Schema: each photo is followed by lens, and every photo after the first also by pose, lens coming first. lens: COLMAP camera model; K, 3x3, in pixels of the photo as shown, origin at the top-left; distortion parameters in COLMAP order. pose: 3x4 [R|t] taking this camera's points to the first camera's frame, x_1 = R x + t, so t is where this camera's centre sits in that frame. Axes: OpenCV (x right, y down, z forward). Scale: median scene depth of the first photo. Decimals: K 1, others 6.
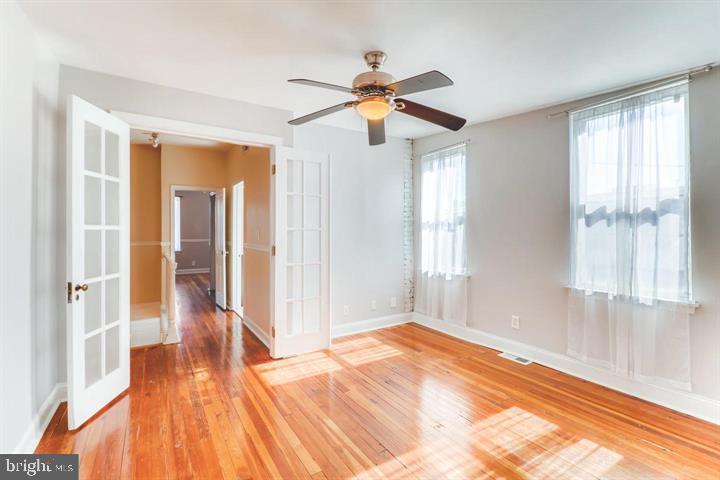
lens RADIAL K [[329.4, 0, 361.7], [0, 329.4, 234.1], [0, 0, 1]] dist [0.006776, -0.000950]
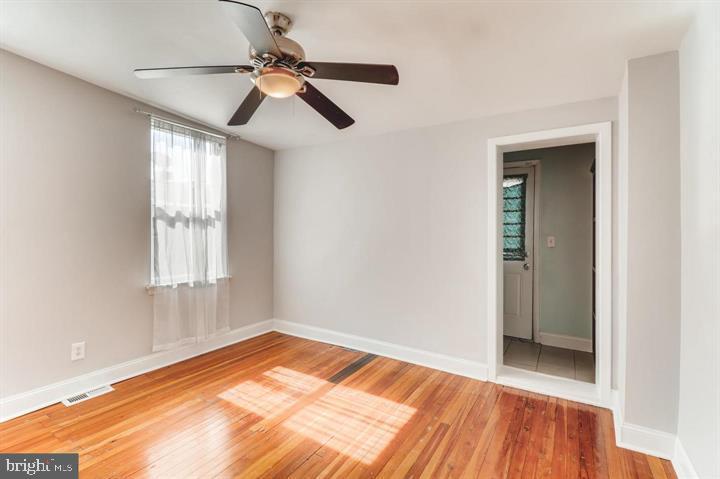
lens RADIAL K [[329.4, 0, 361.7], [0, 329.4, 233.6], [0, 0, 1]] dist [0.006776, -0.000950]
pose [[-0.422251, -0.009404, 0.906430, -0.655172], [0.001342, 0.999939, 0.011000, -0.015382], [-0.906478, 0.005861, -0.422212, 0.955847]]
